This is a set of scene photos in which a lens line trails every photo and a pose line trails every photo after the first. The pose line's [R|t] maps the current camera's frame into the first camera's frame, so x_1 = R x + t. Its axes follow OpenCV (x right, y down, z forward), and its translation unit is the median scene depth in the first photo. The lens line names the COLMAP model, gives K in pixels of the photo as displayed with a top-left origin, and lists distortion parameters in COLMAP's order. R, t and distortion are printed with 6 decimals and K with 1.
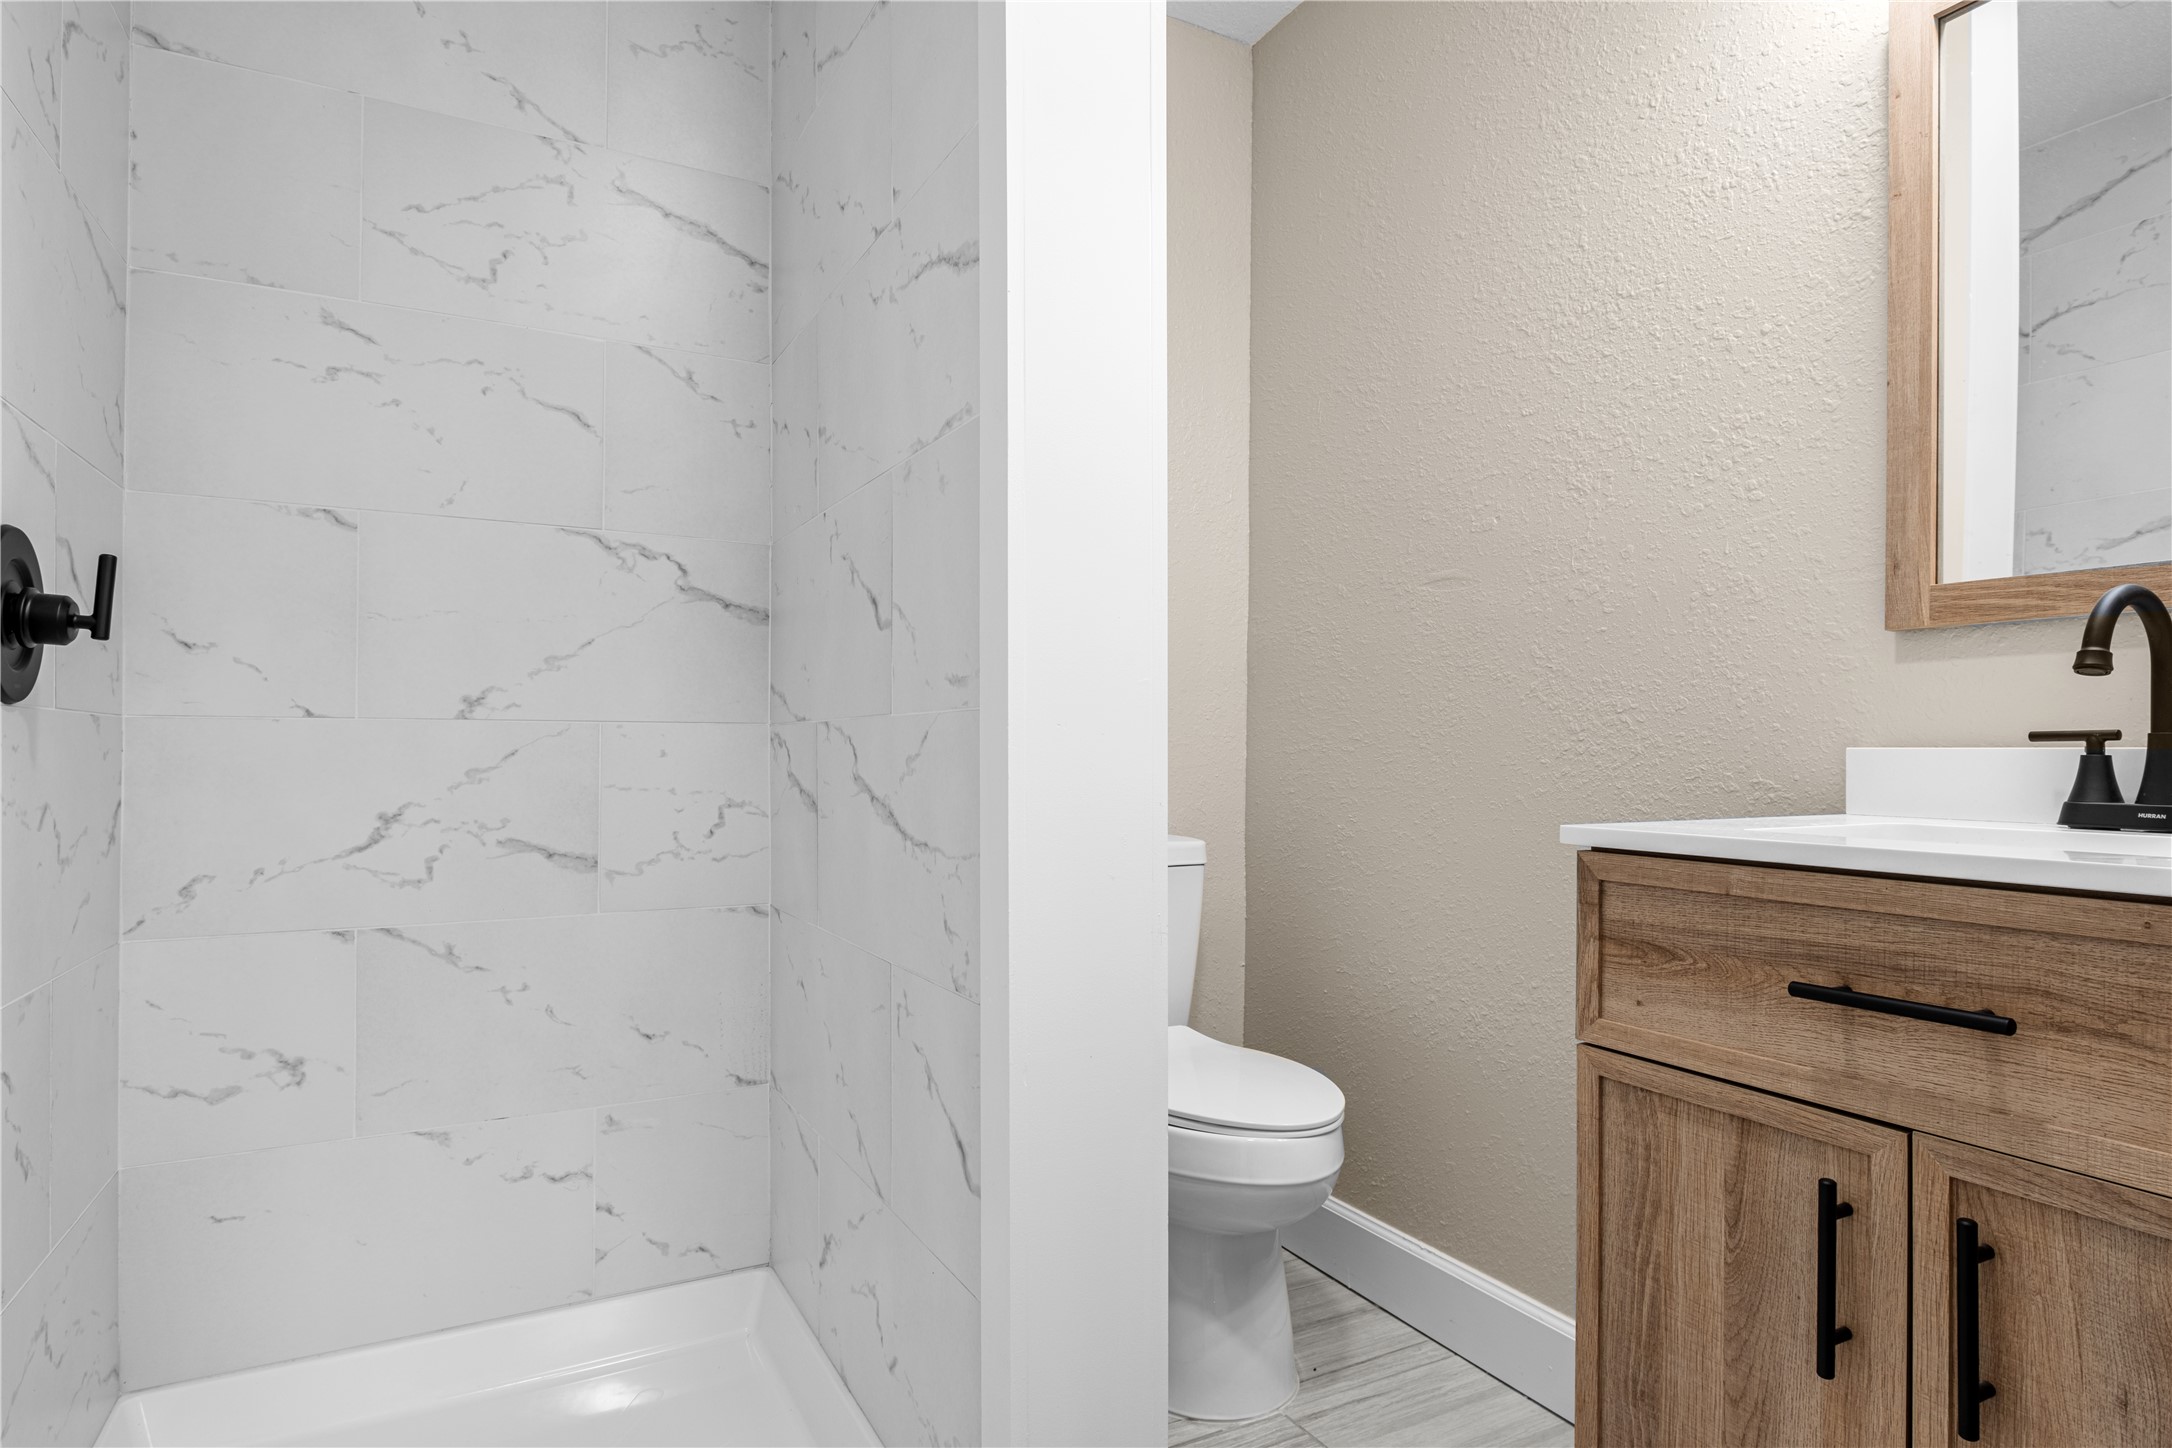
lens RADIAL K [[1166.5, 0, 1081.9], [0, 1166.5, 739.5], [0, 0, 1]] dist [-0.002983, -0.000569]
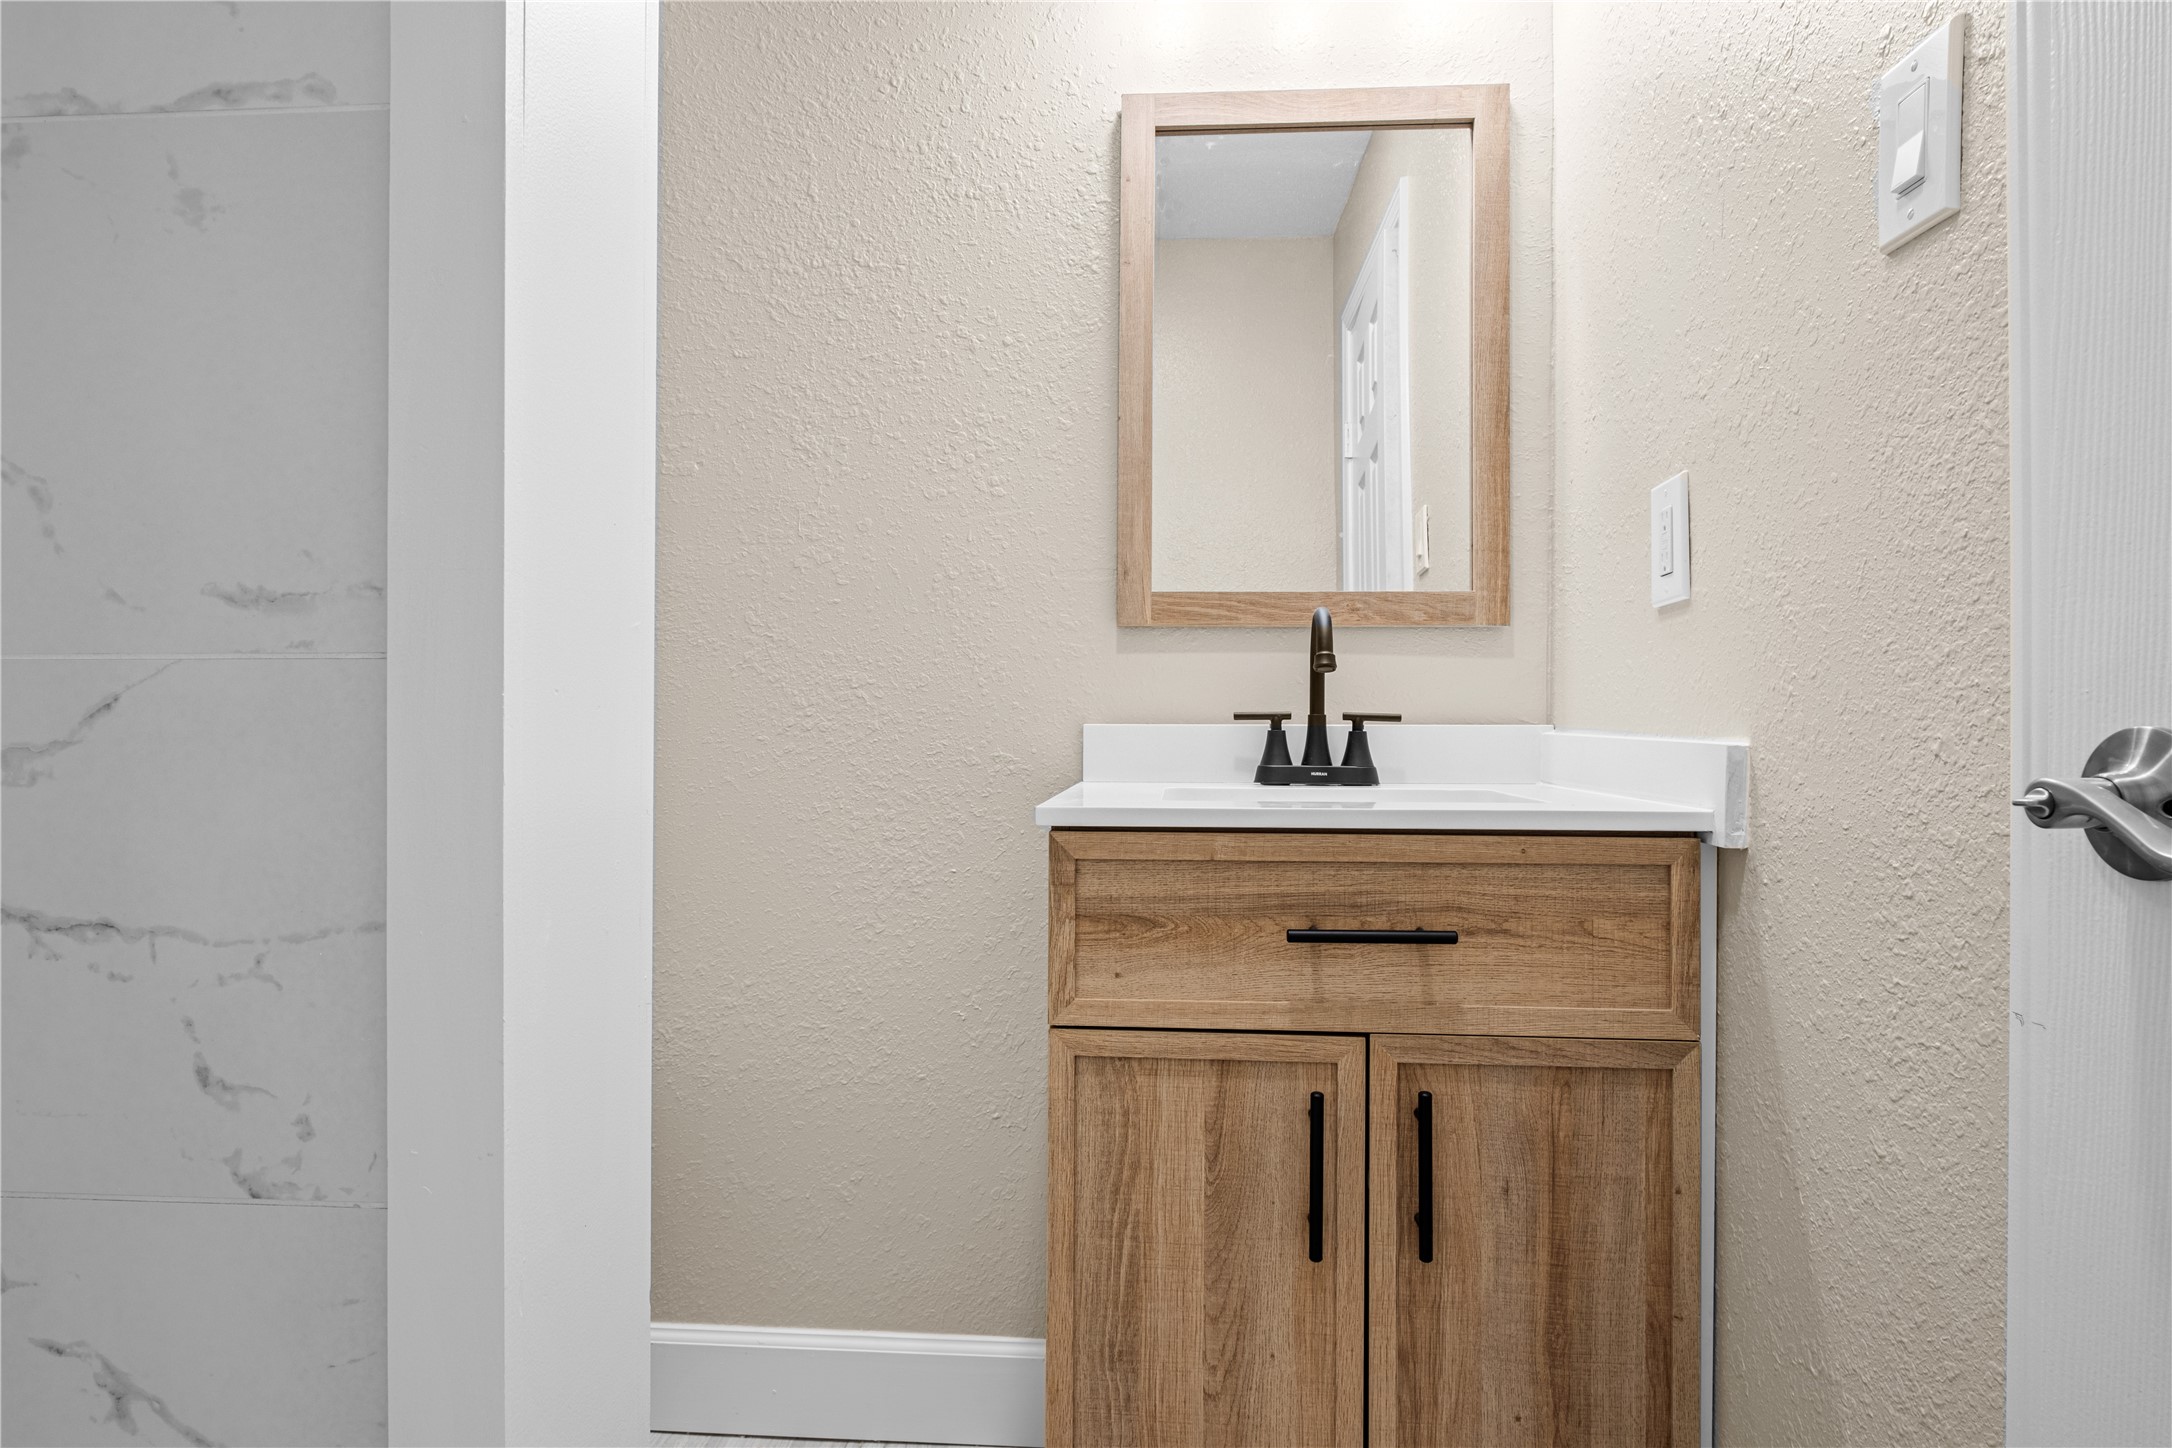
lens RADIAL K [[1166.5, 0, 1085.1], [0, 1166.5, 715.9], [0, 0, 1]] dist [-0.002983, -0.000569]
pose [[0.530216, 0.004050, 0.847853, -0.403033], [-0.008317, 0.999965, 0.000425, -0.002095], [-0.847822, -0.007277, 0.530231, 0.475435]]
